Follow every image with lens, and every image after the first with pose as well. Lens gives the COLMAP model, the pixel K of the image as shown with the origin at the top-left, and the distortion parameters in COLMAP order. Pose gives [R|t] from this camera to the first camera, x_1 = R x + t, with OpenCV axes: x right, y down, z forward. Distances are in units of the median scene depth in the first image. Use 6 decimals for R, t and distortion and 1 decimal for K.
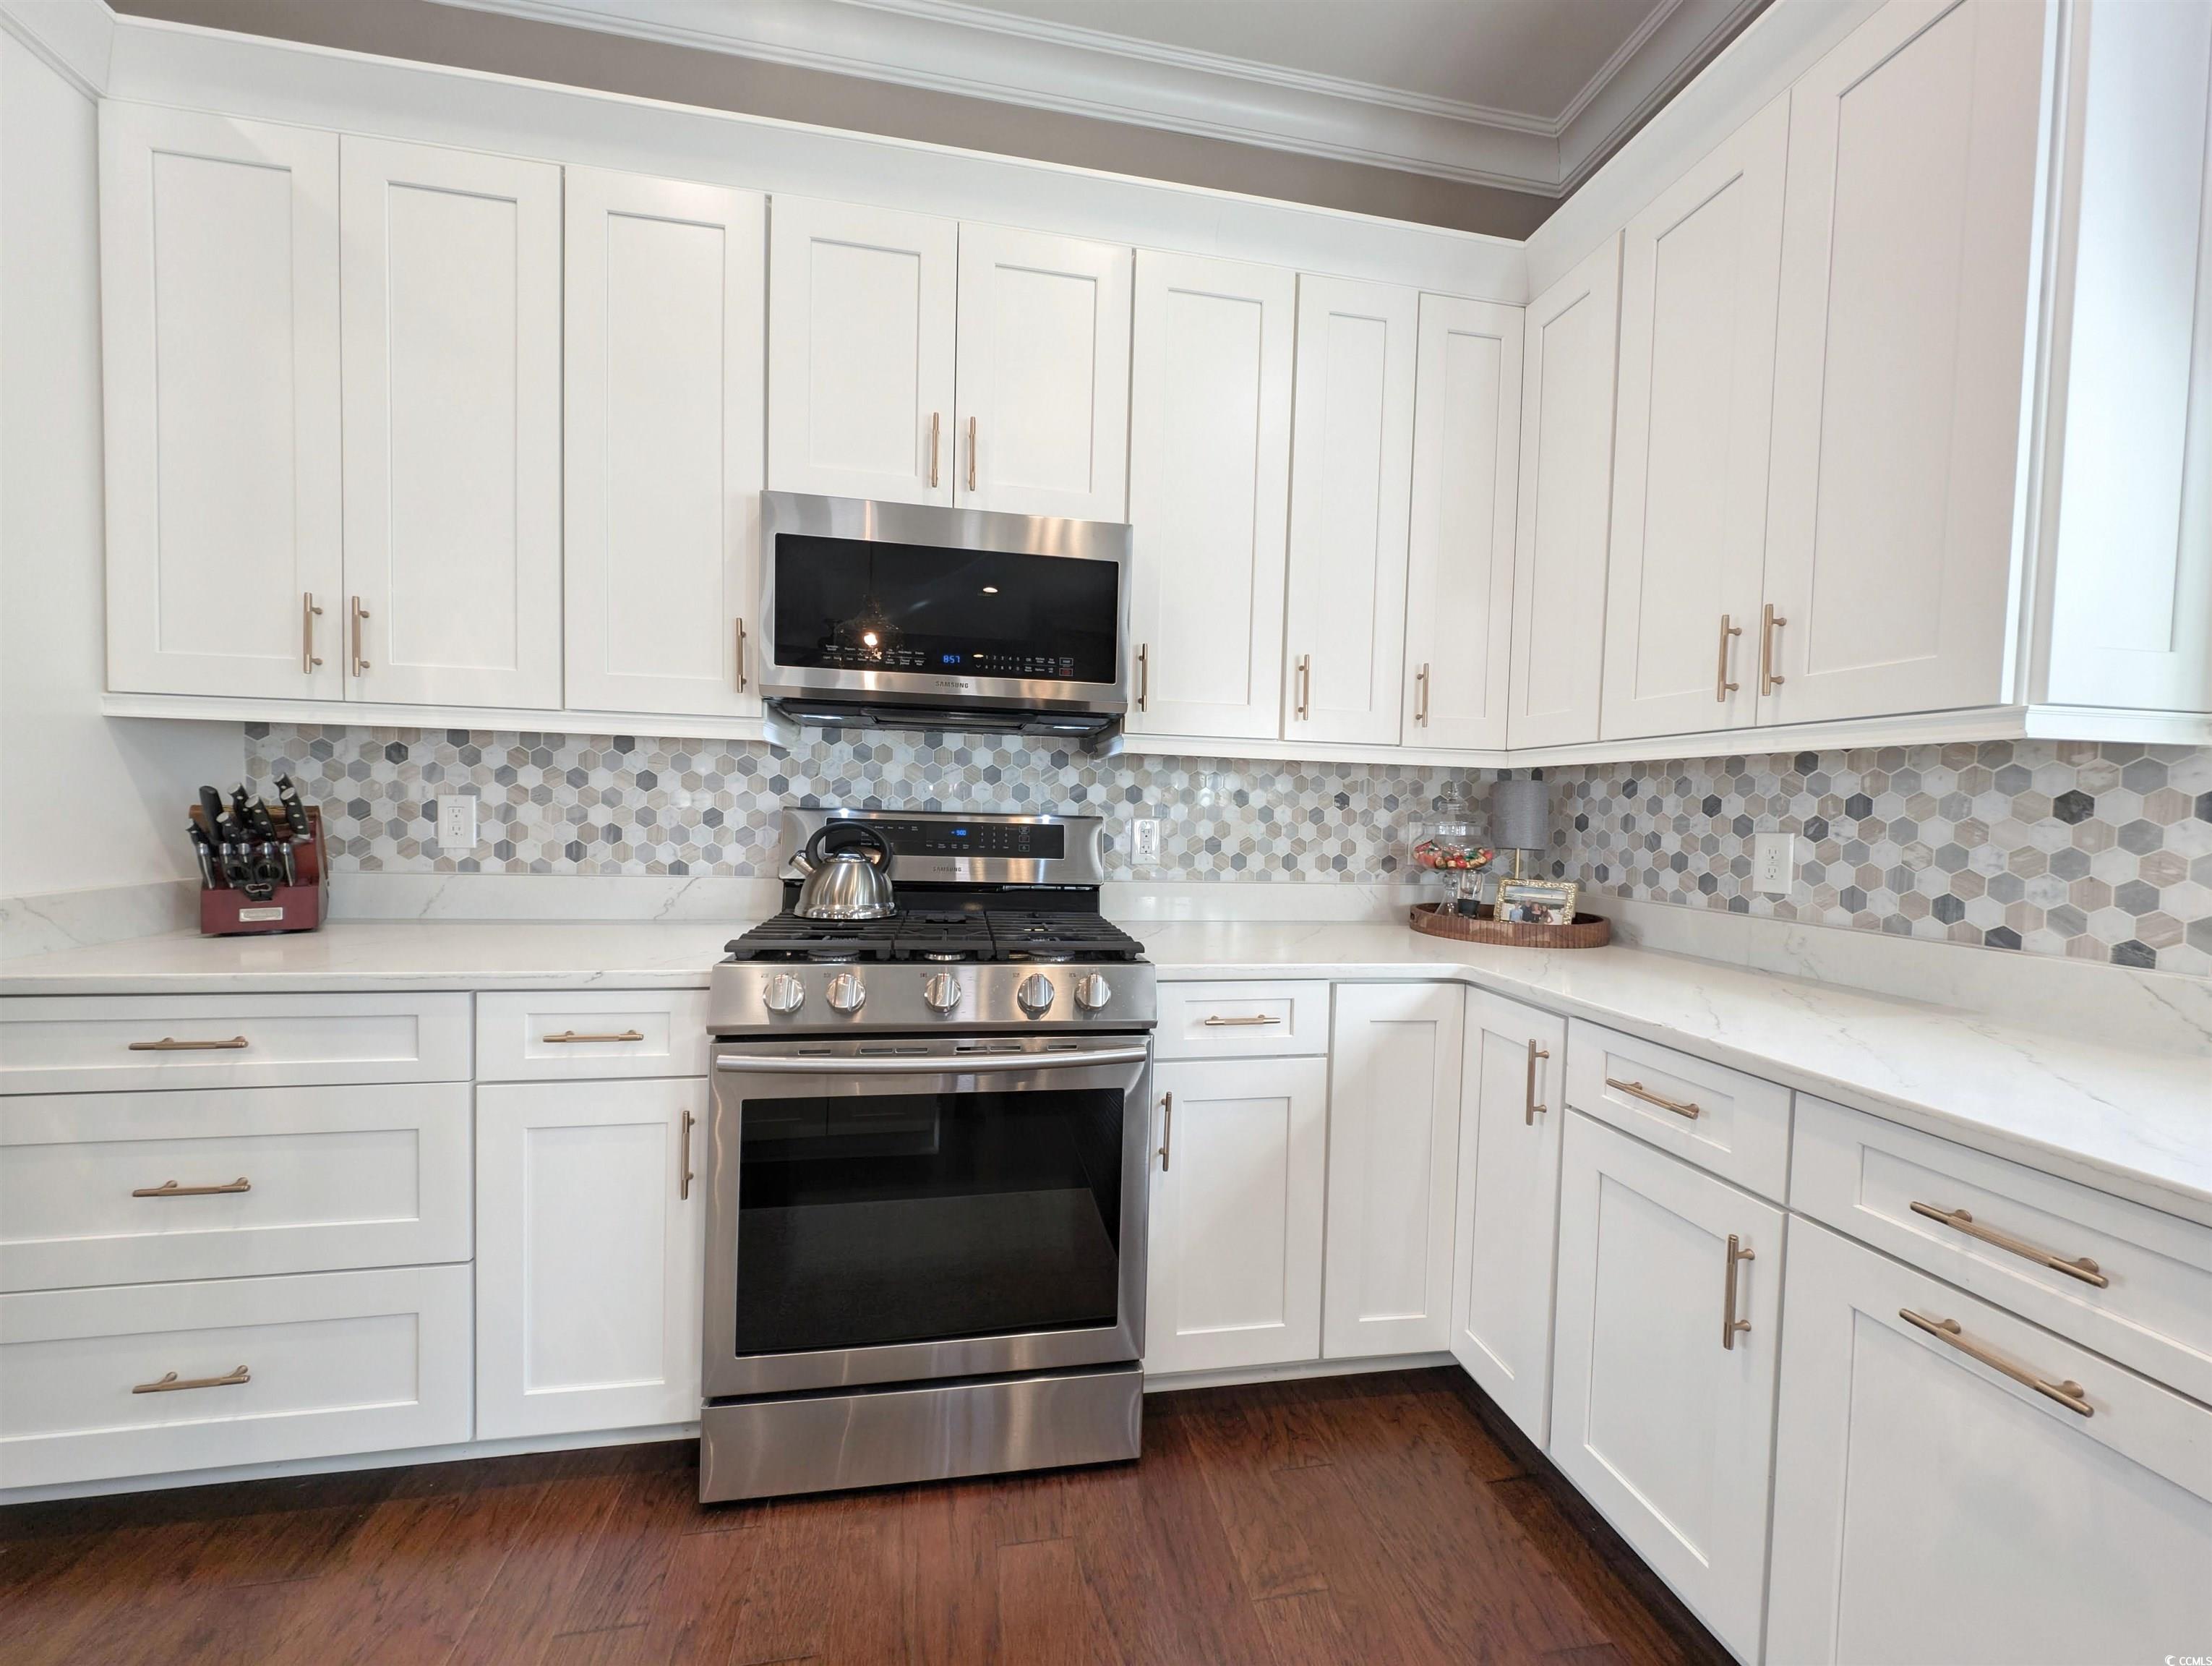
lens RADIAL K [[827.1, 0, 1092.2], [0, 827.1, 840.1], [0, 0, 1]] dist [0.010115, -0.003700]
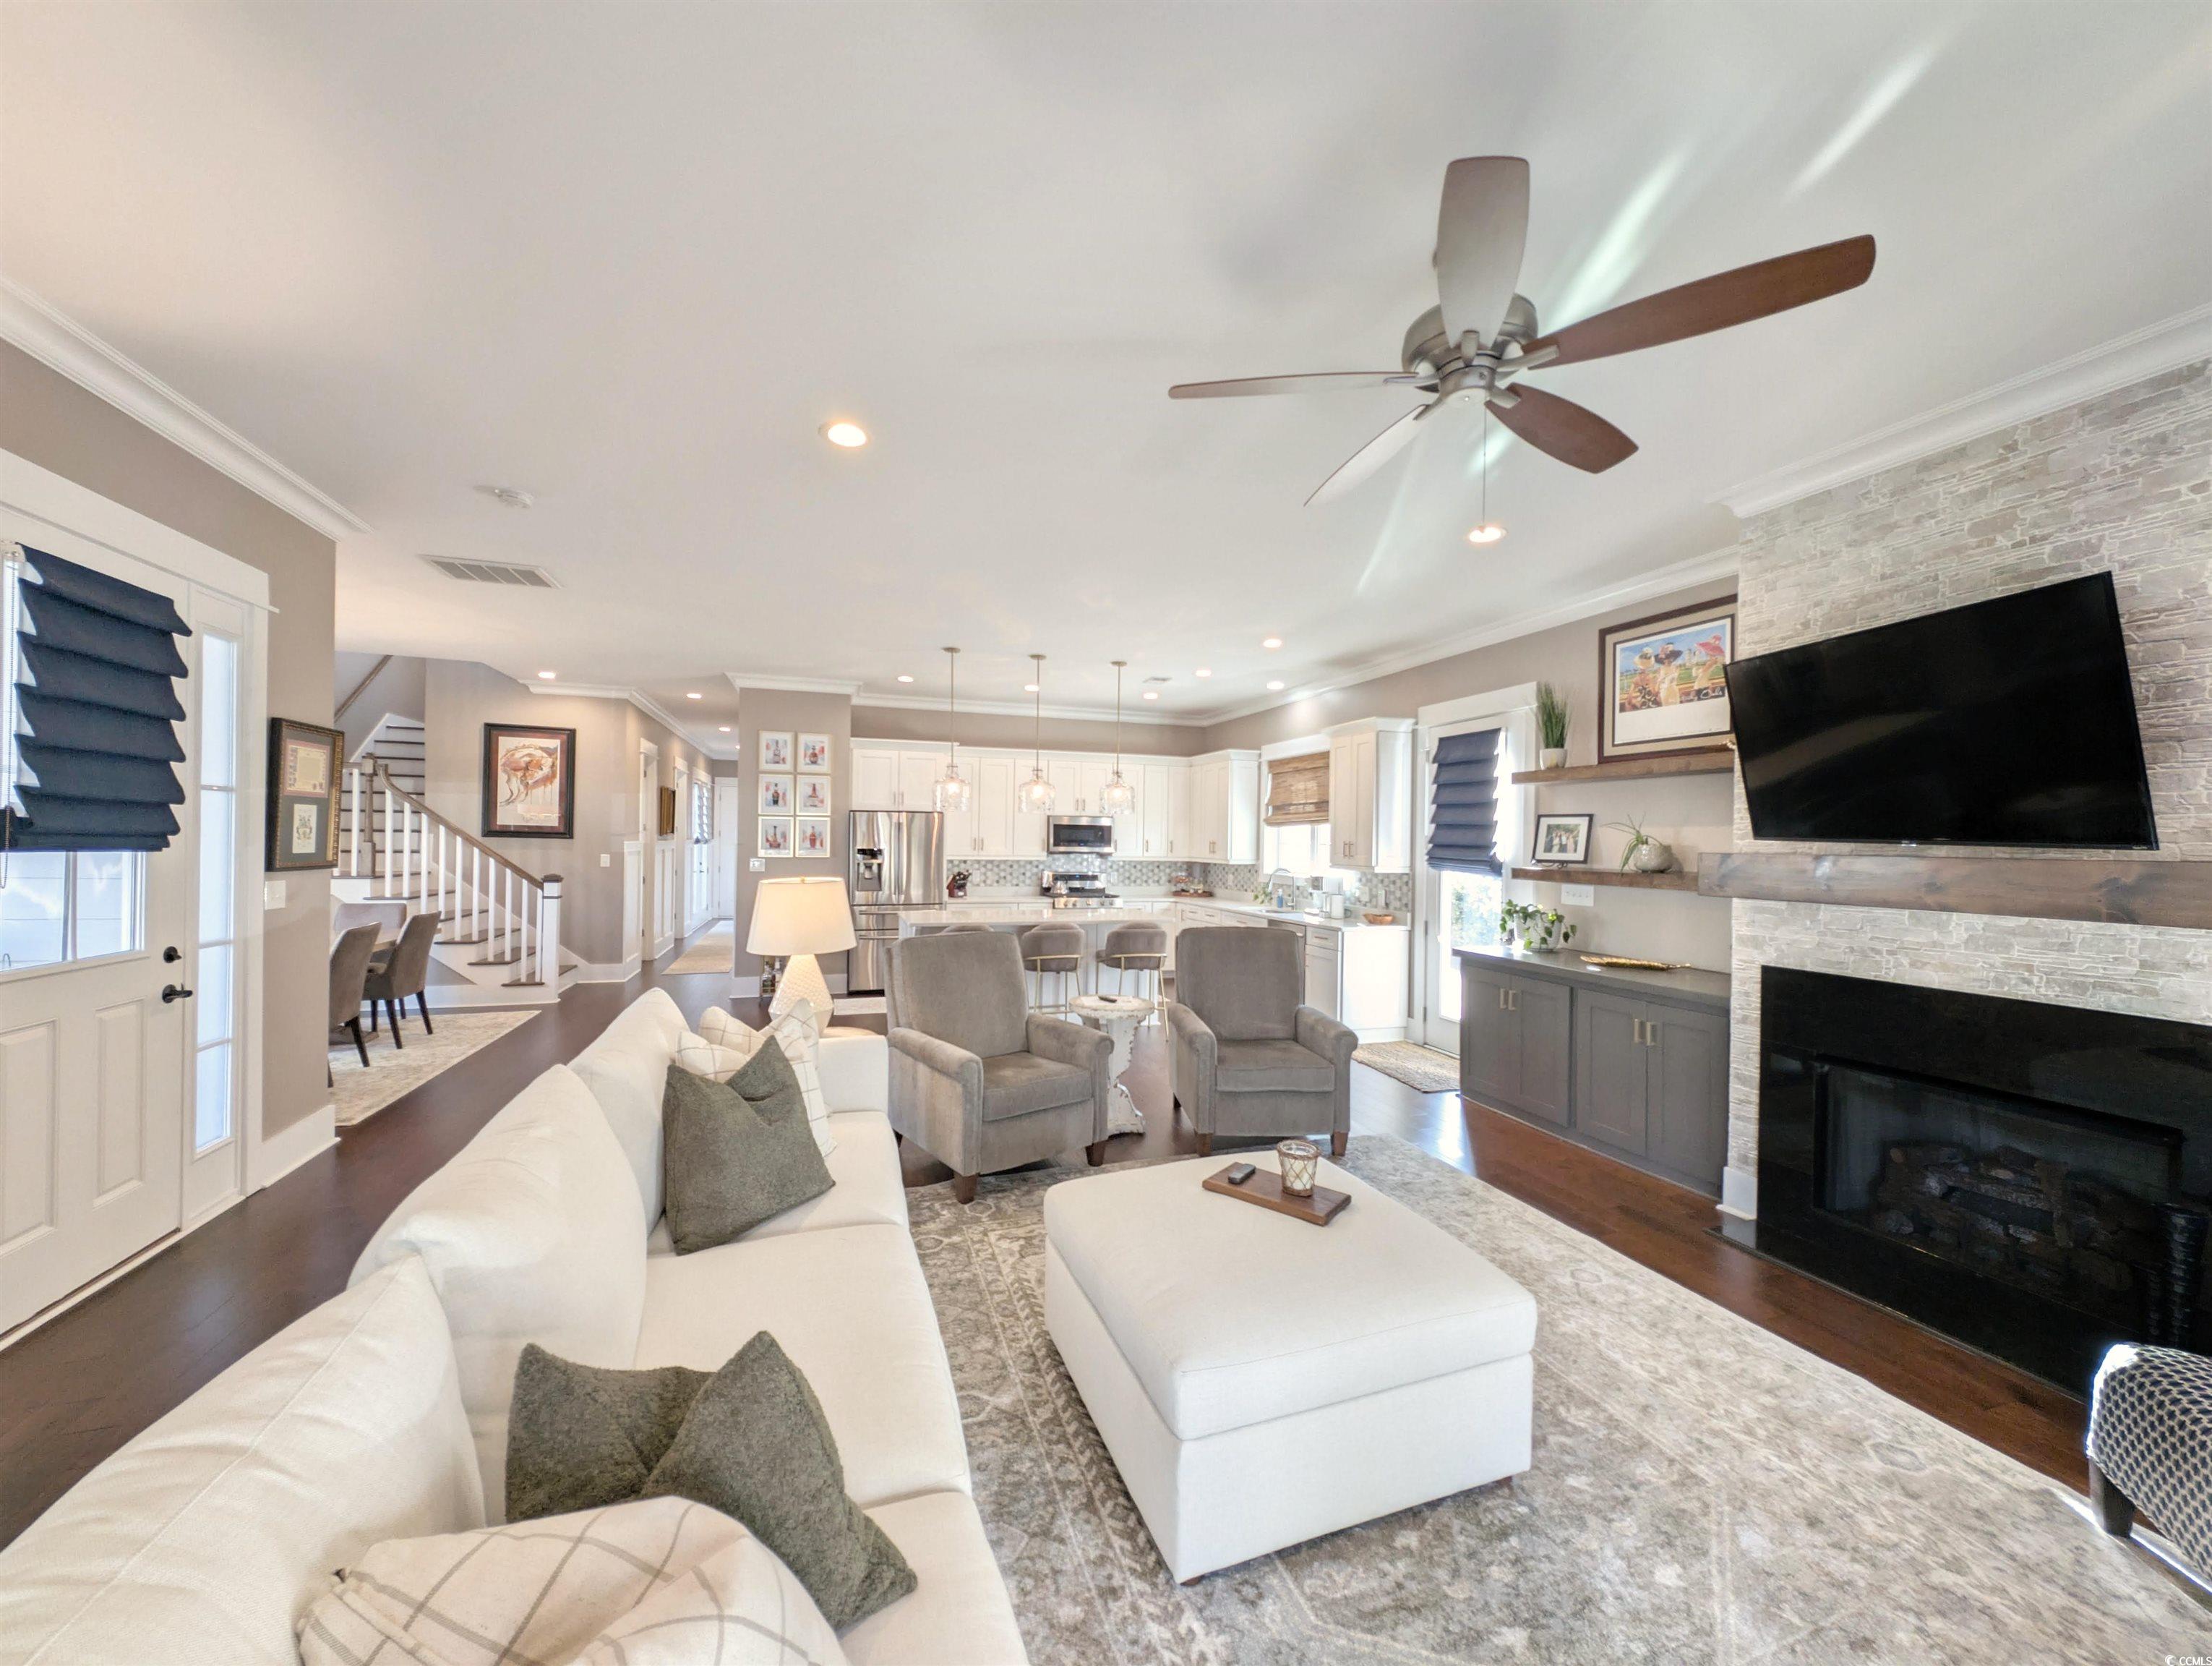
lens RADIAL K [[827.1, 0, 1092.2], [0, 827.1, 840.1], [0, 0, 1]] dist [0.010115, -0.003700]
pose [[0.990759, -0.010662, 0.135211, -0.780260], [0.015261, 0.999338, -0.033023, -0.062697], [-0.134769, 0.034781, 0.990266, -4.050209]]
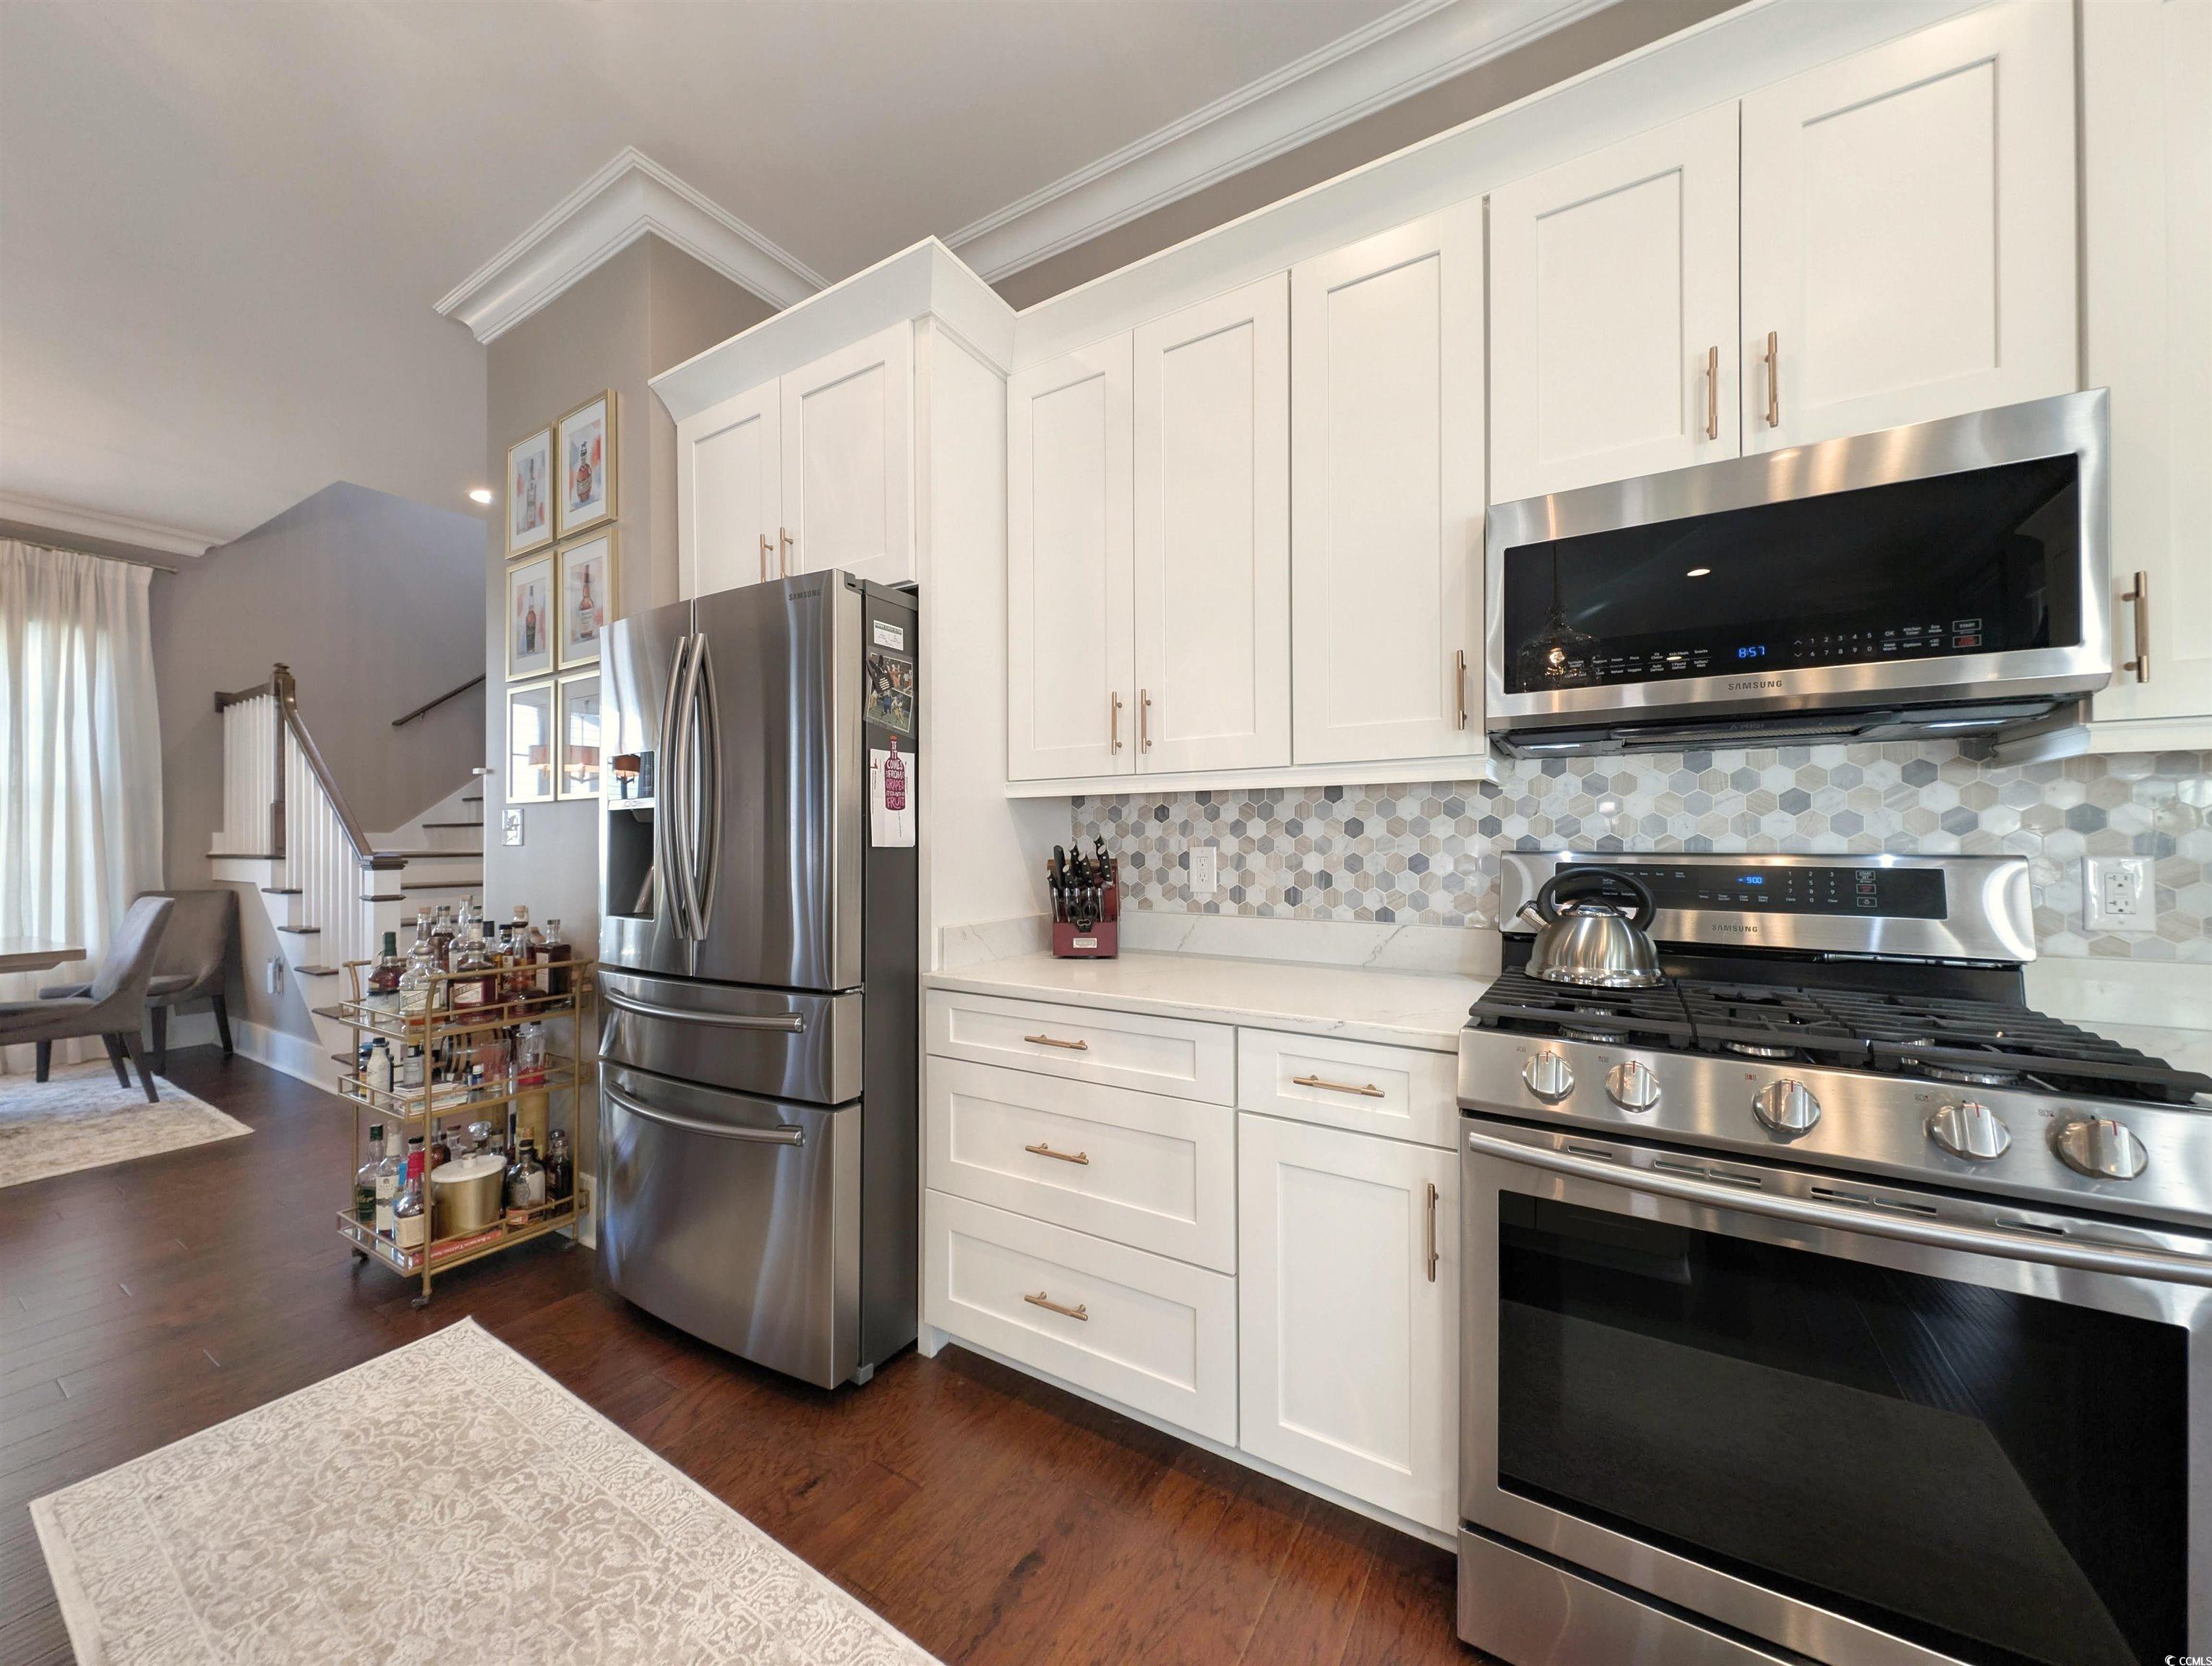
lens RADIAL K [[827.1, 0, 1092.2], [0, 827.1, 840.1], [0, 0, 1]] dist [0.010115, -0.003700]
pose [[0.745433, -0.029065, -0.665947, -0.109931], [-0.001904, 0.998952, -0.045730, -0.010461], [0.666578, 0.035357, 0.744596, 0.034907]]
